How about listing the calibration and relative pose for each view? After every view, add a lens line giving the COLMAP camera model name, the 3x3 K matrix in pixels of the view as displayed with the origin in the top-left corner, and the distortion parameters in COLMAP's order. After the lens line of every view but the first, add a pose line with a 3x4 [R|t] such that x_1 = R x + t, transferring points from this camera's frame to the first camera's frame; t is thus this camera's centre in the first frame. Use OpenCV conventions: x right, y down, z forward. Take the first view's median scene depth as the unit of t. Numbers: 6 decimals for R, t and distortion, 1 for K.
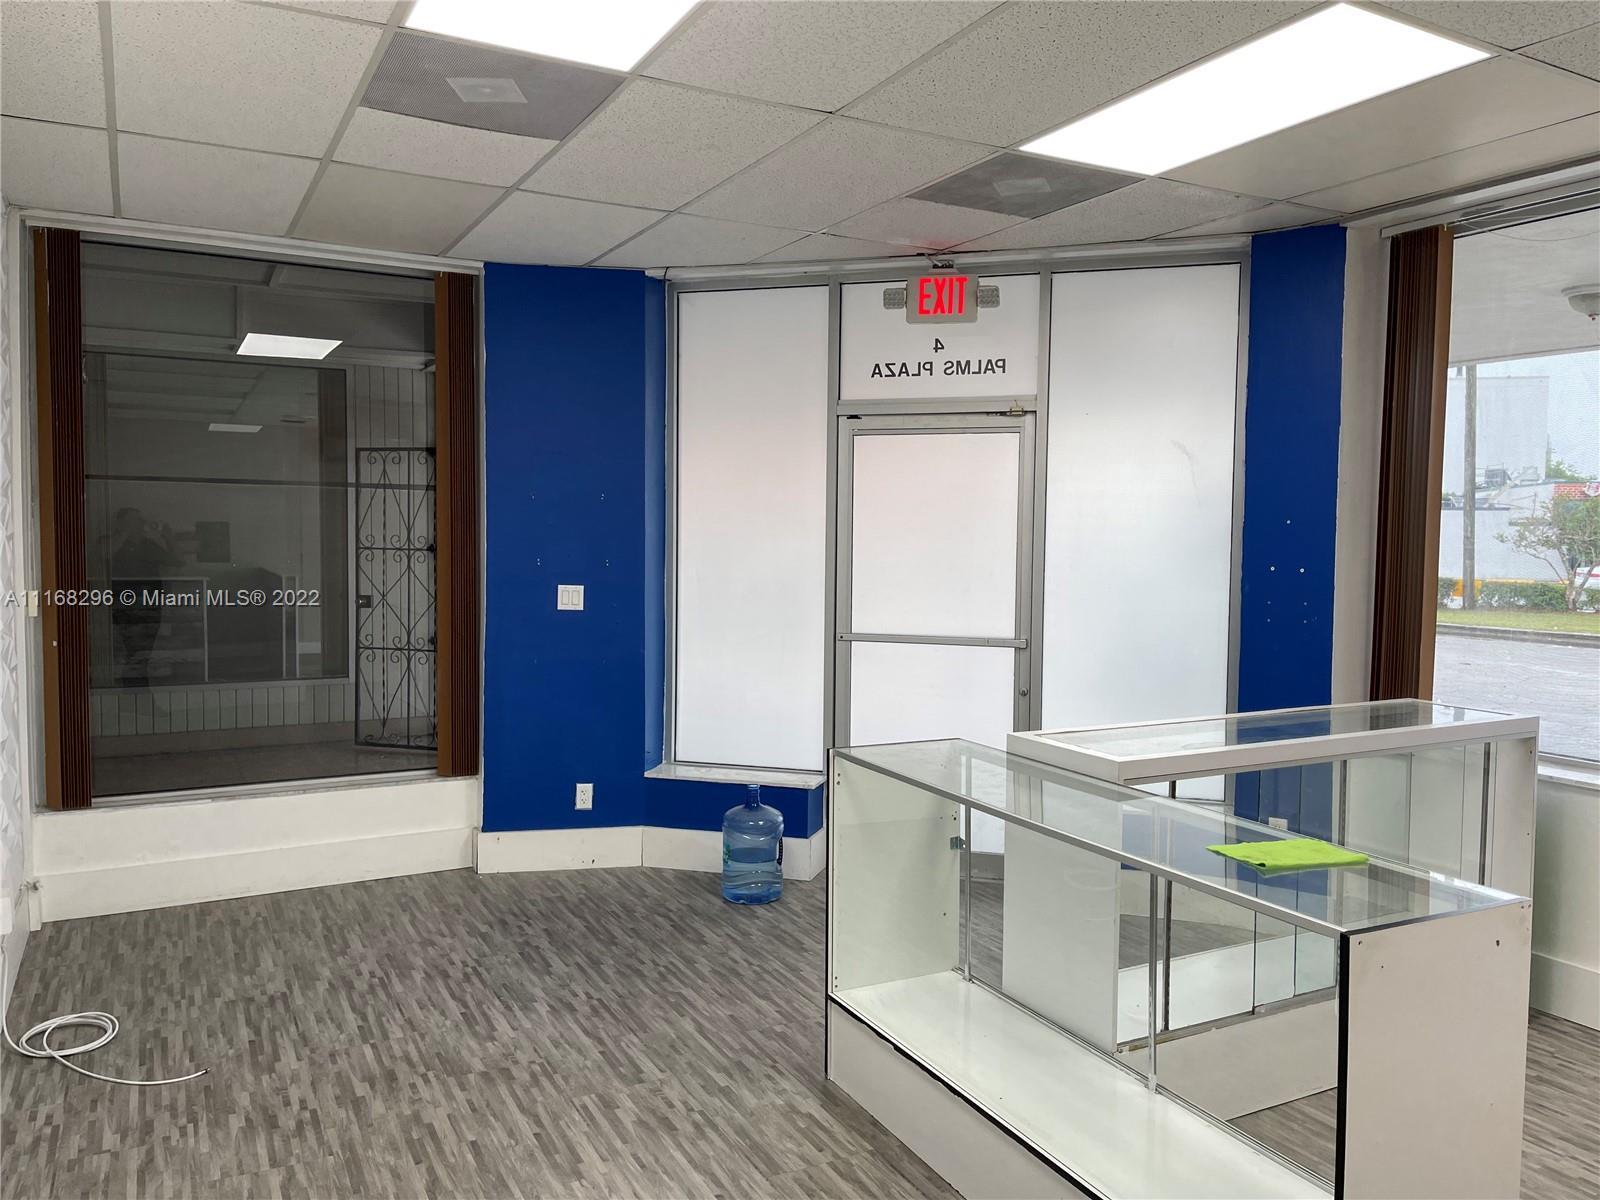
lens RADIAL K [[1199.7, 0, 788.2], [0, 1199.7, 602.3], [0, 0, 1]] dist [0.018919, -0.028642]
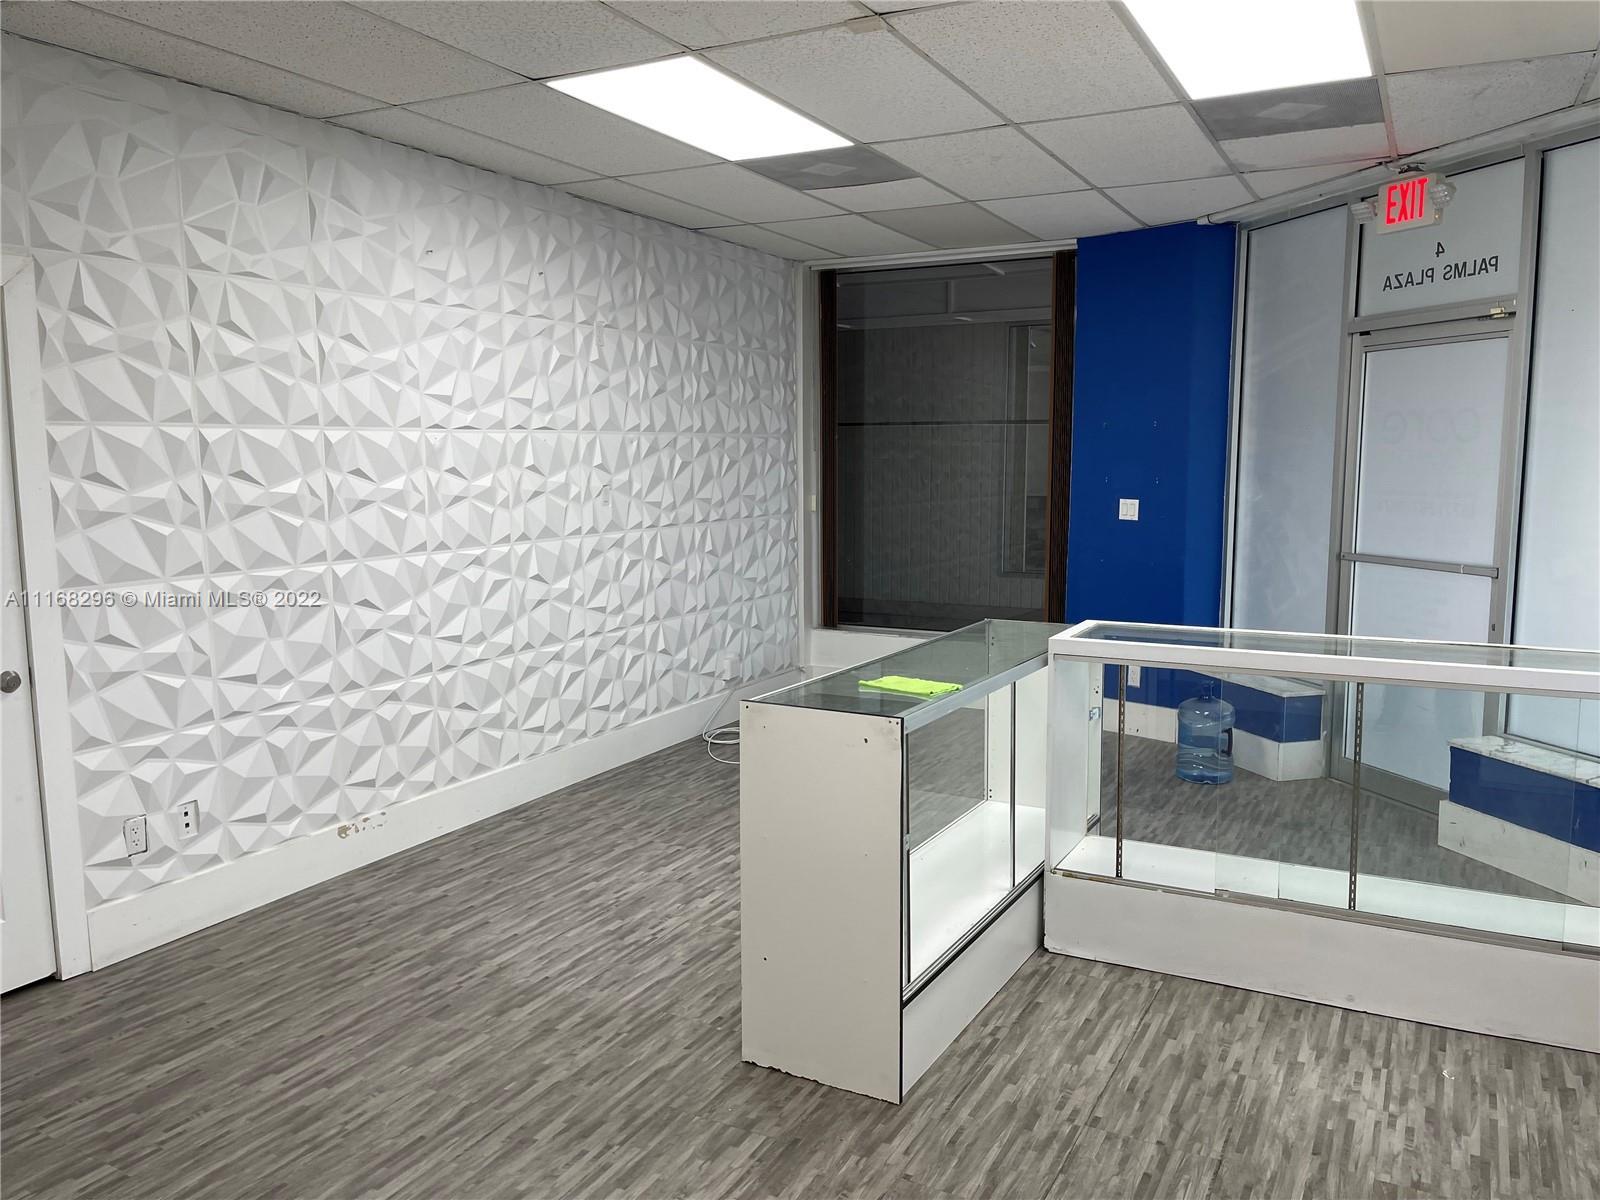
lens RADIAL K [[1199.7, 0, 804.8], [0, 1199.7, 603.0], [0, 0, 1]] dist [0.018919, -0.028642]
pose [[0.554219, 0.090850, -0.827398, 0.865933], [-0.037851, 0.995748, 0.083981, 0.001303], [0.831510, -0.015226, 0.555301, 0.081733]]
